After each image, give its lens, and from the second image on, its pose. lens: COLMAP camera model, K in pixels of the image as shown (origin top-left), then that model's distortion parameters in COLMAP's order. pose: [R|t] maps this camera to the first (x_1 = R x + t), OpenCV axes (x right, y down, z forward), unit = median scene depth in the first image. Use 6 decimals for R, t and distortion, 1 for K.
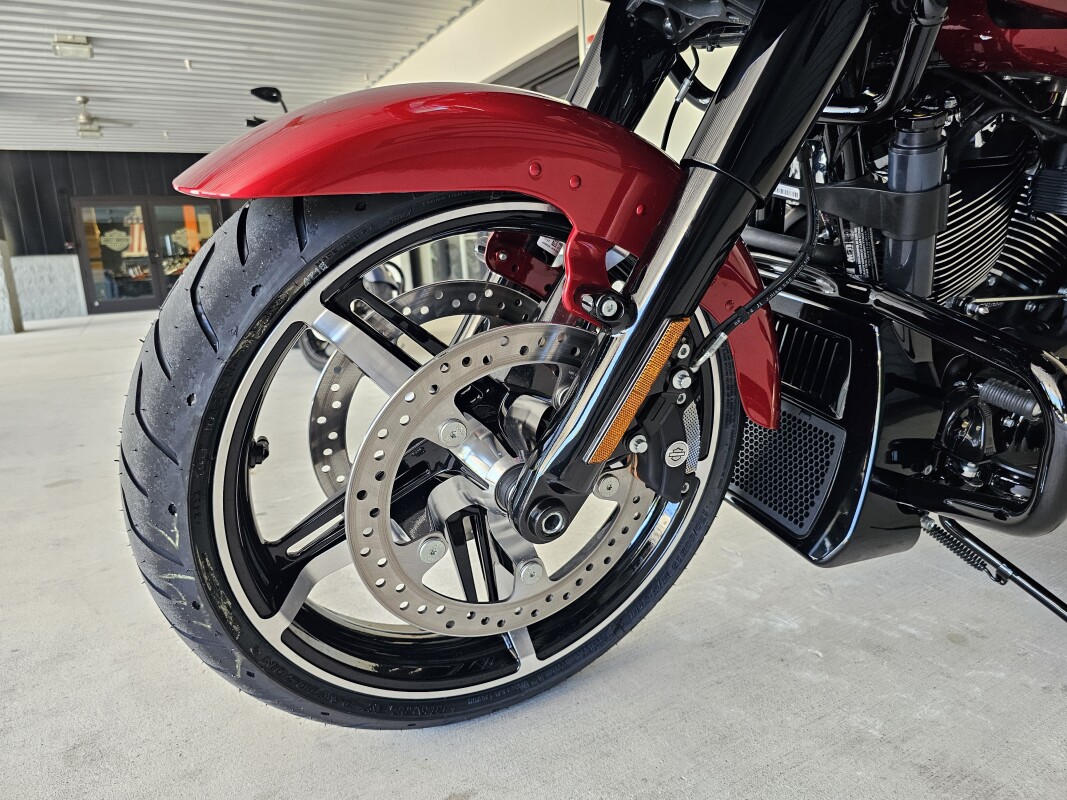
lens RADIAL K [[729.0, 0, 534.5], [0, 729.0, 396.3], [0, 0, 1]] dist [0.020253, -0.017296]
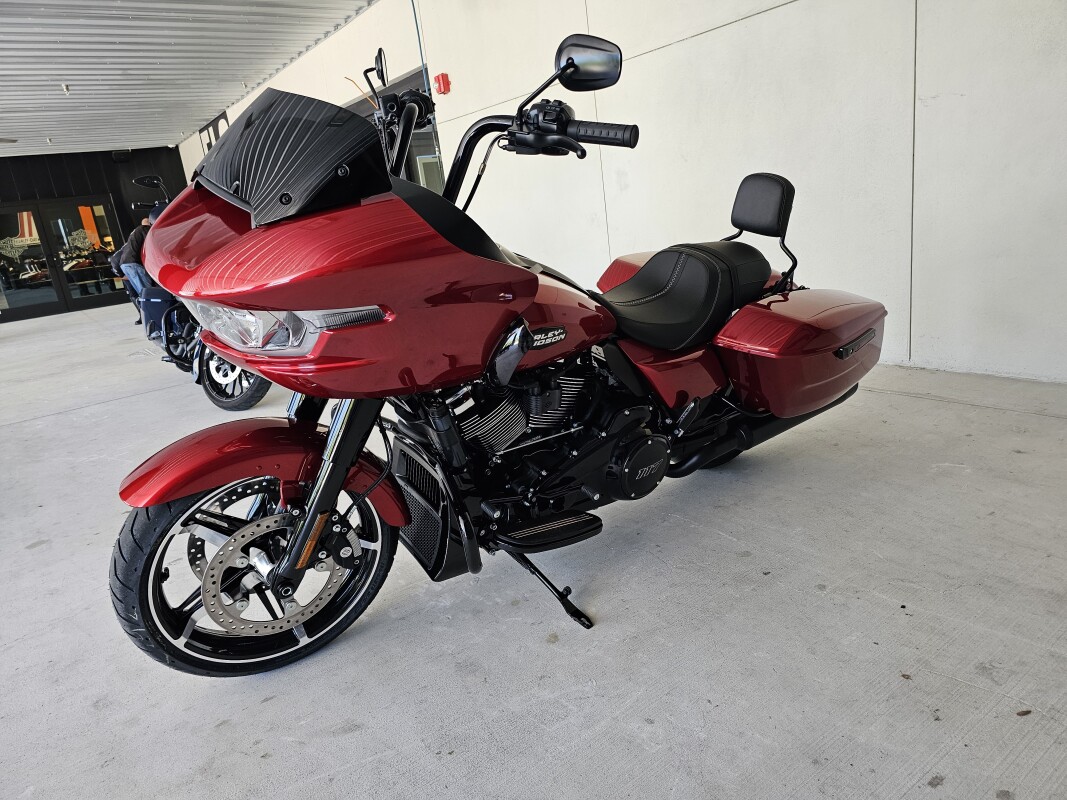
lens RADIAL K [[729.0, 0, 537.4], [0, 729.0, 399.4], [0, 0, 1]] dist [0.020253, -0.017296]
pose [[0.992092, -0.089469, 0.088031, 0.659905], [0.081763, 0.992798, 0.087564, -0.585249], [-0.095231, -0.079674, 0.992262, -1.429365]]
